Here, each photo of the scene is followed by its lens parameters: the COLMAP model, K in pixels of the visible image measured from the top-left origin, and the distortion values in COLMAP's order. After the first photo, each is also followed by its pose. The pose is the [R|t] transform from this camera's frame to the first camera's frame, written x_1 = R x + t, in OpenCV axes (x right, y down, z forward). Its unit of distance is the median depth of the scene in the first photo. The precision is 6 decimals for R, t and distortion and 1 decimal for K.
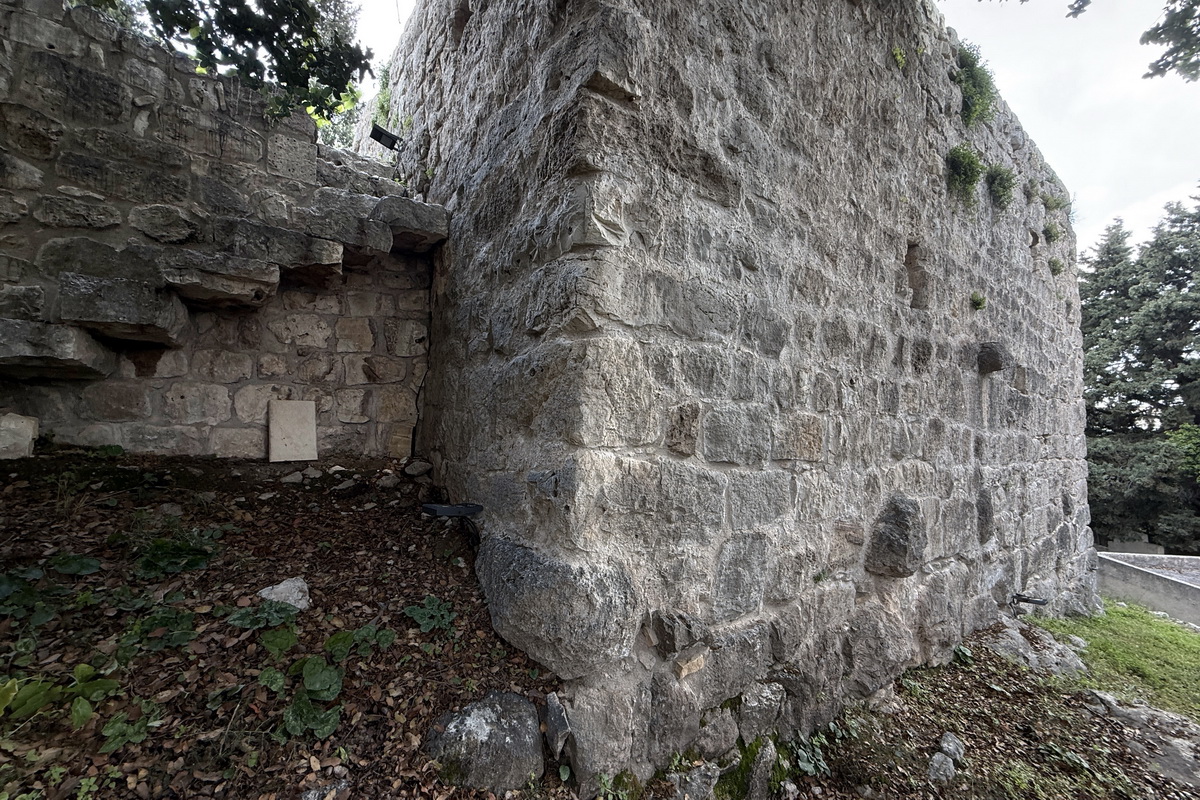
lens RADIAL K [[477.6, 0, 600.0], [0, 477.6, 400.0], [0, 0, 1]] dist [0.000976, -0.000023]
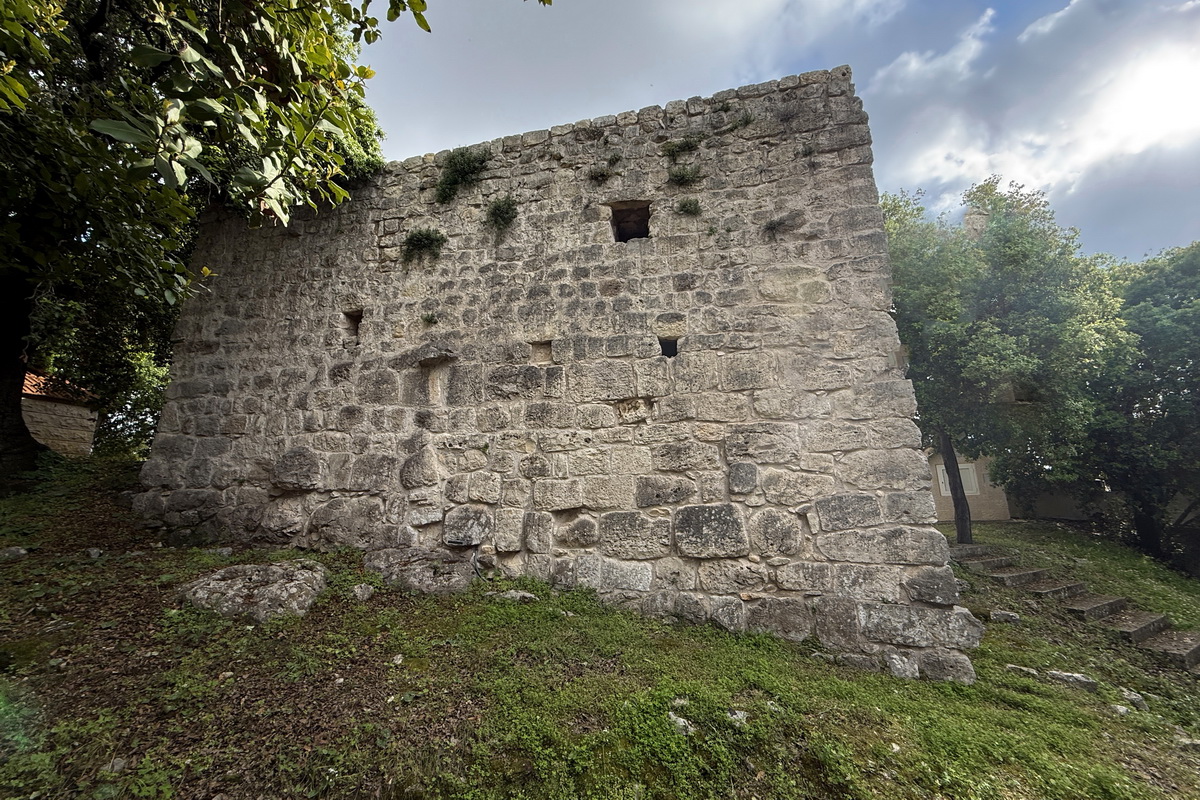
lens RADIAL K [[477.6, 0, 600.0], [0, 477.6, 400.0], [0, 0, 1]] dist [0.000976, -0.000023]
pose [[0.640215, -0.199560, -0.741822, 4.498421], [0.063669, 0.976130, -0.207644, 0.758066], [0.765552, 0.085706, 0.637639, 1.069237]]
